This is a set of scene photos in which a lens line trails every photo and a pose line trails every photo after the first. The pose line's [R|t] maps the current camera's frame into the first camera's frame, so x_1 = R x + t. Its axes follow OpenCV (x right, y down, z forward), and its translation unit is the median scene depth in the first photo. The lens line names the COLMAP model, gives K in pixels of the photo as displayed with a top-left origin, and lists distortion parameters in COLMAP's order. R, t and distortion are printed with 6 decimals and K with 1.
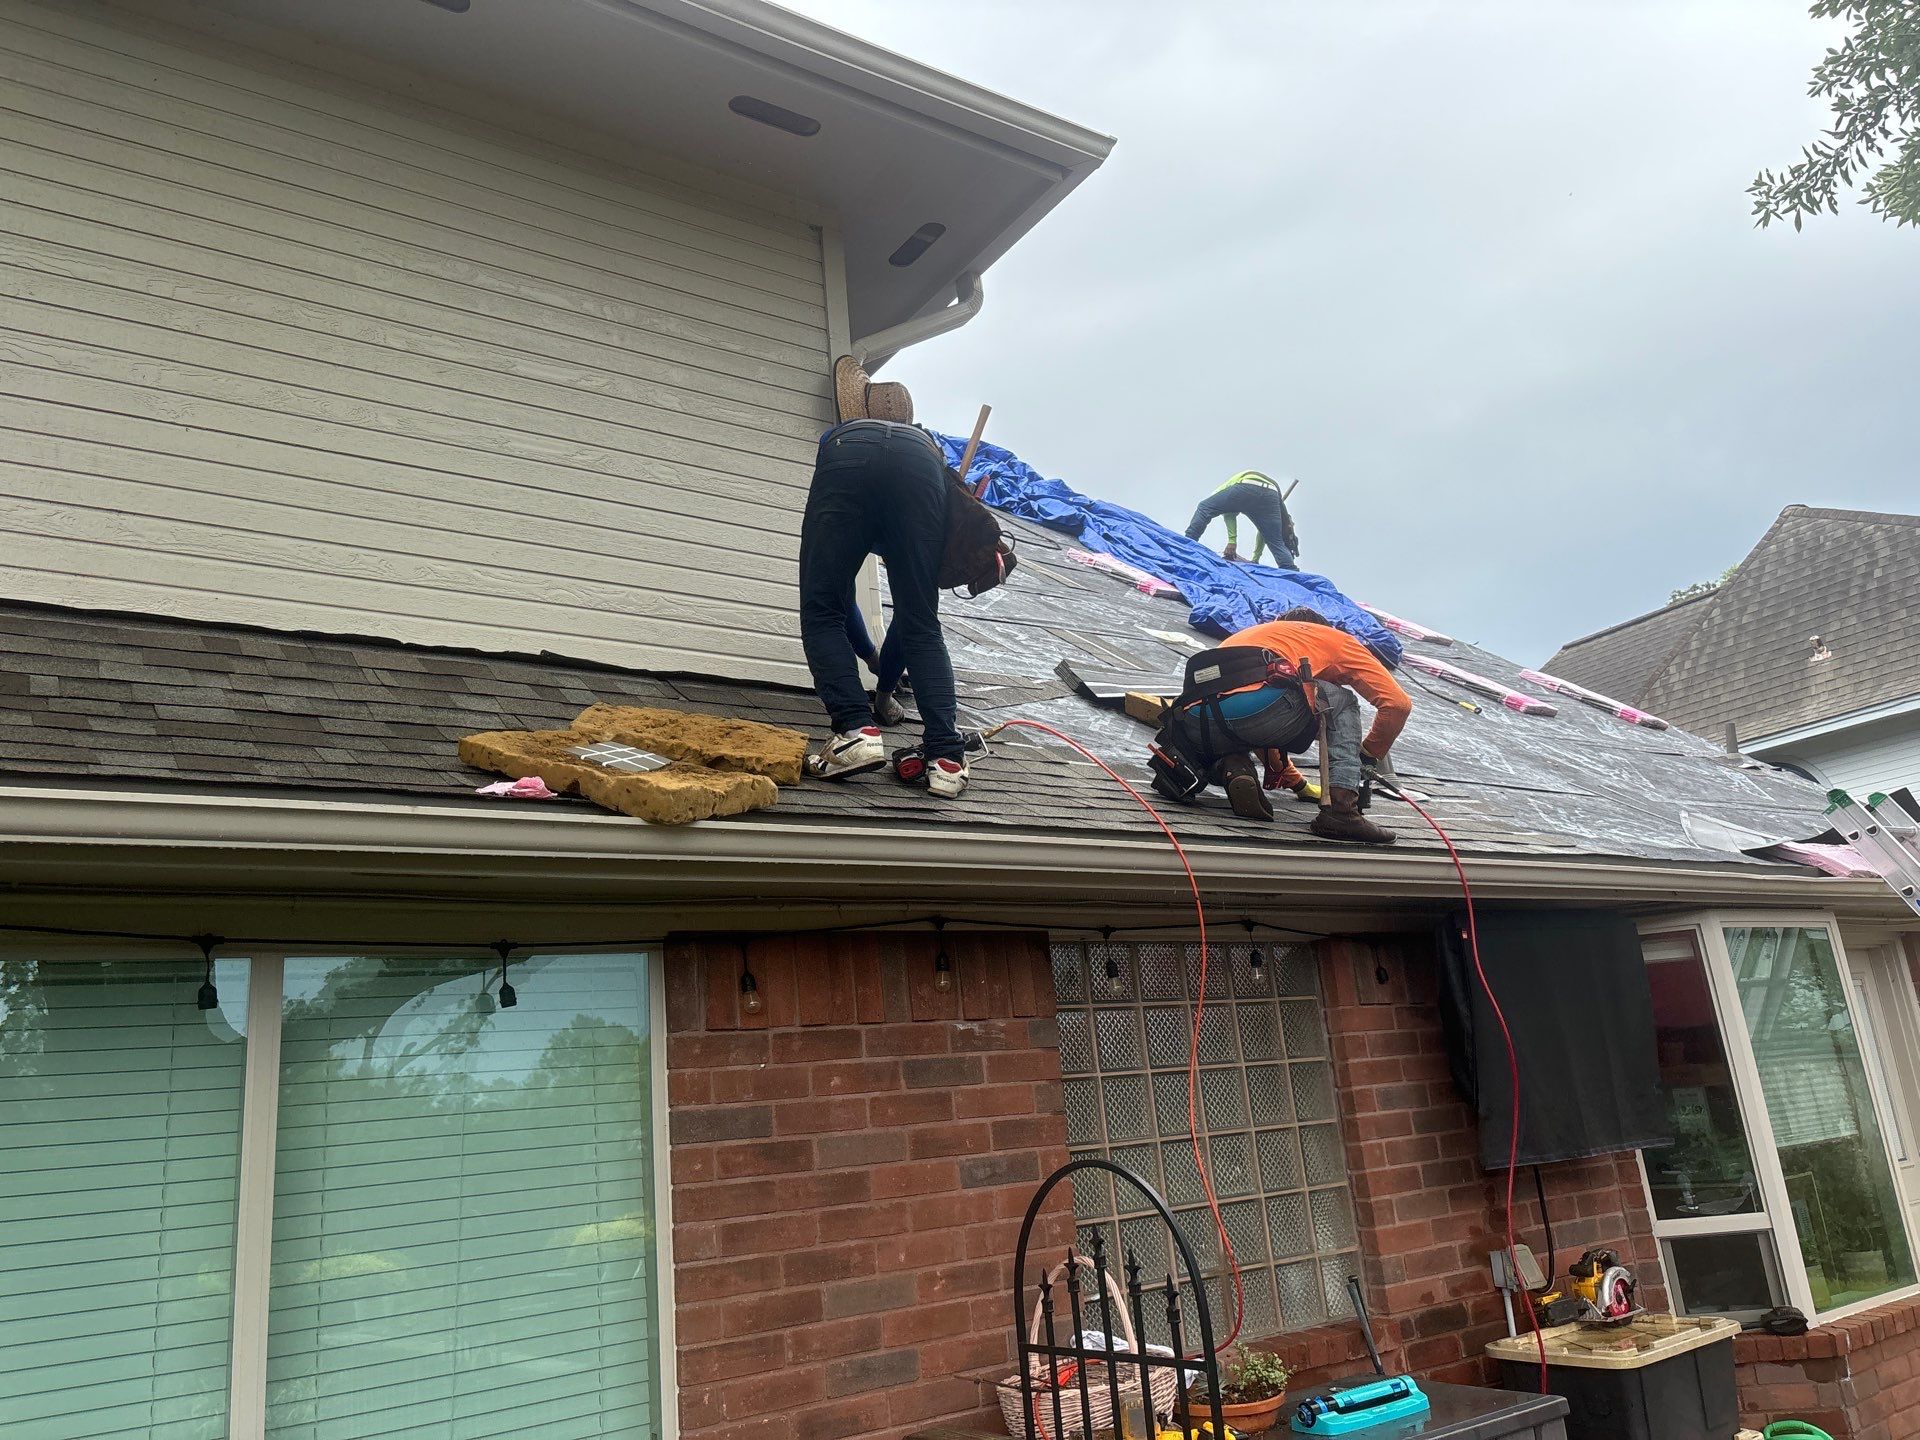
lens RADIAL K [[1434.2, 0, 960.0], [0, 1434.2, 720.0], [0, 0, 1]] dist [0.026101, -0.002443]
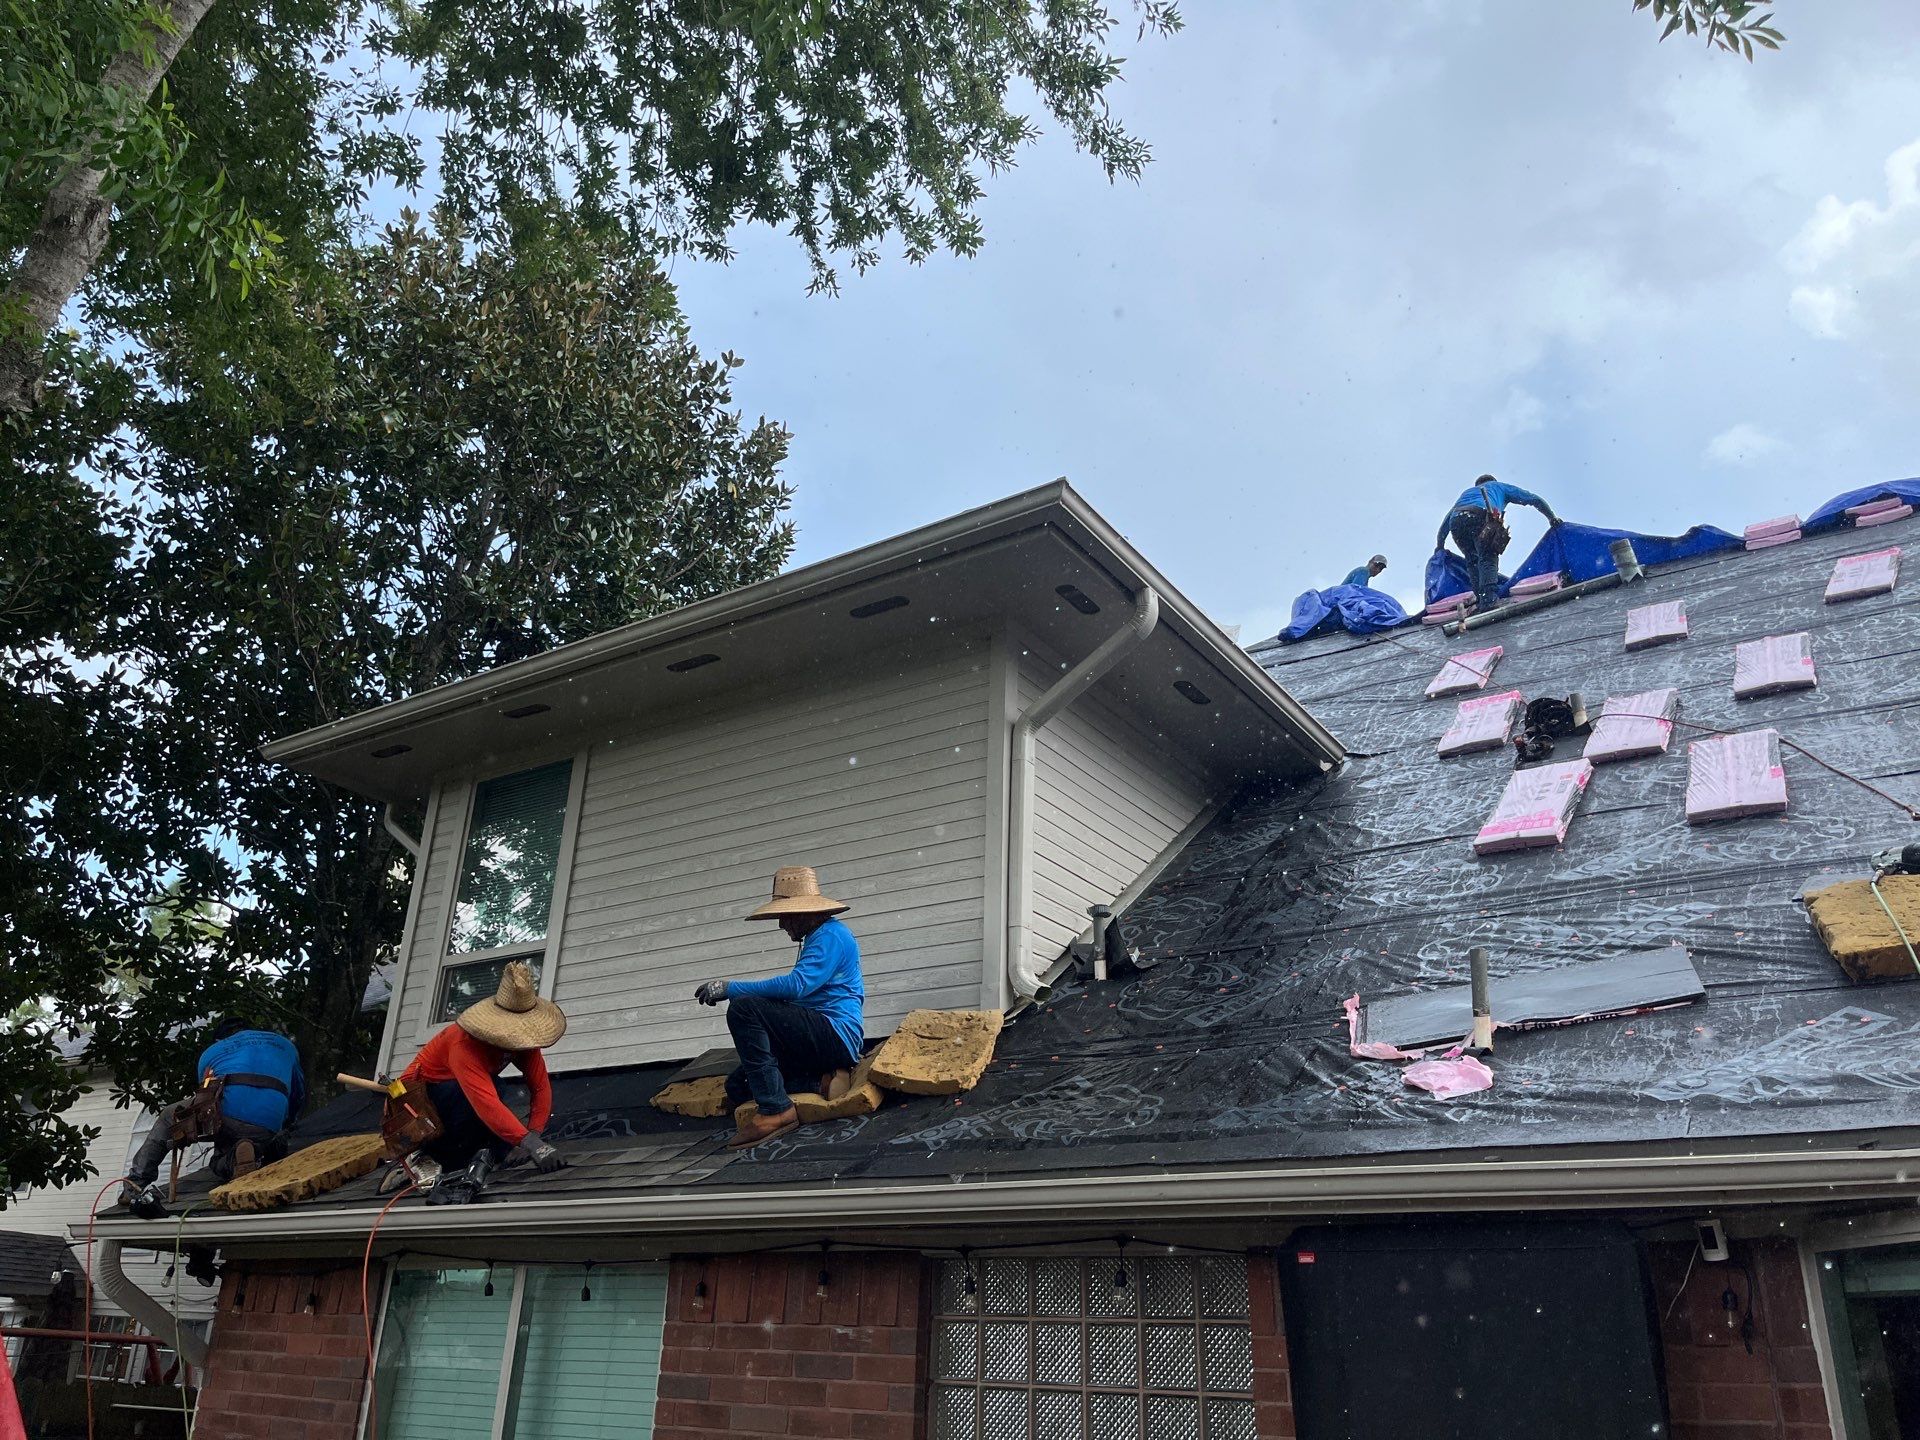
lens RADIAL K [[1559.4, 0, 960.0], [0, 1559.4, 720.0], [0, 0, 1]] dist [0.030377, -0.004109]
pose [[0.342904, -0.272957, -0.898839, 1.455171], [0.185003, 0.957736, -0.220265, 0.020271], [0.920973, -0.090758, 0.378910, 0.626665]]
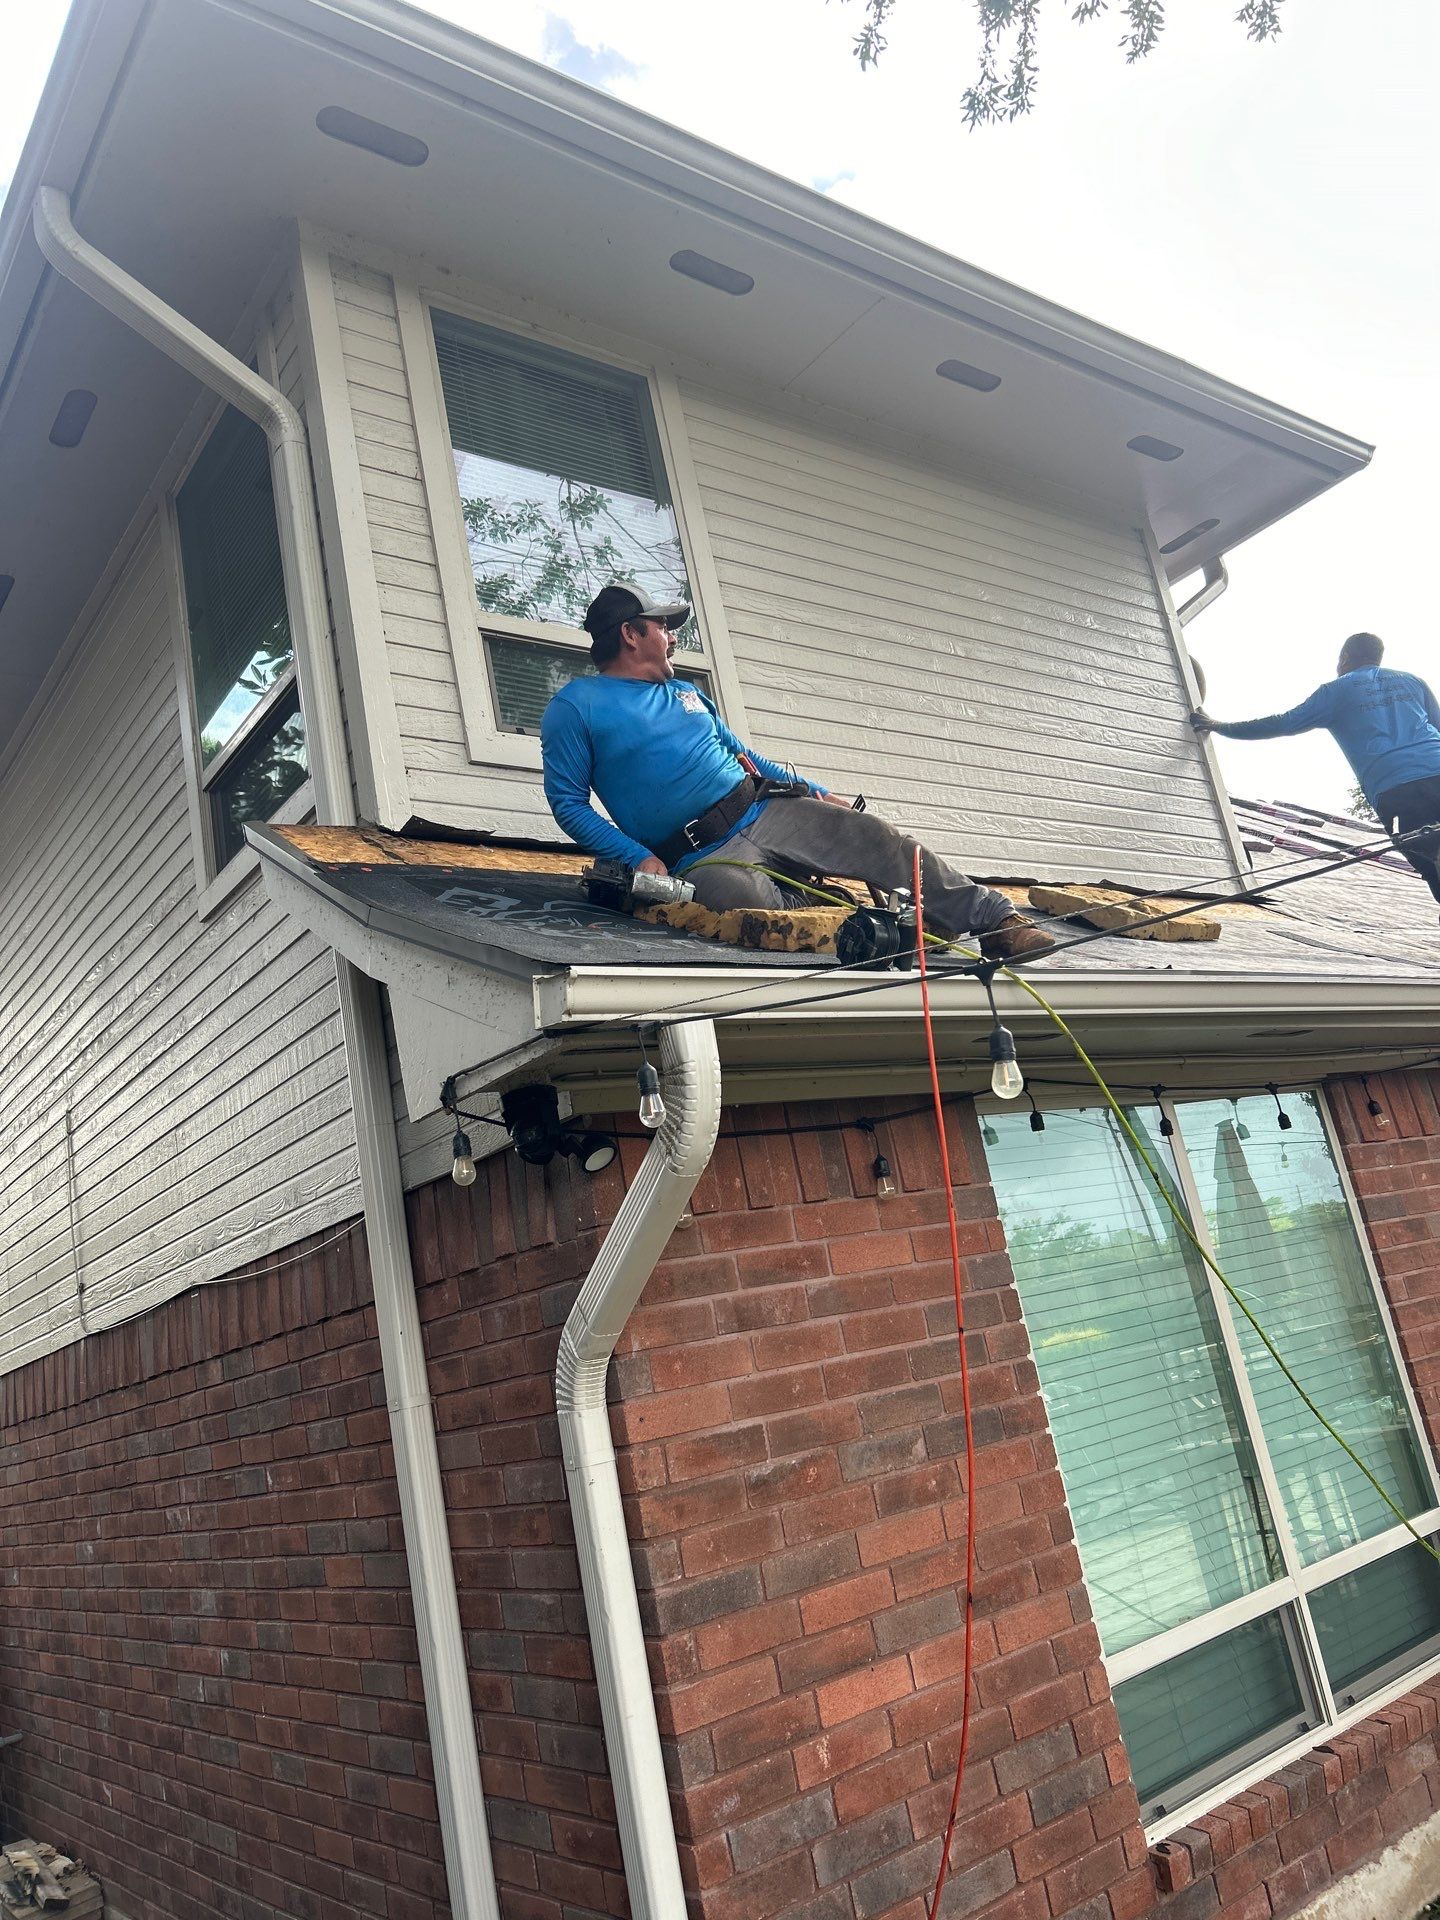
lens RADIAL K [[1434.2, 0, 720.0], [0, 1434.2, 960.0], [0, 0, 1]] dist [0.026101, -0.002443]
pose [[0.994419, -0.076536, 0.072615, -0.788787], [0.075464, 0.996997, 0.017395, -0.026764], [-0.073728, -0.011818, 0.997208, -0.301469]]
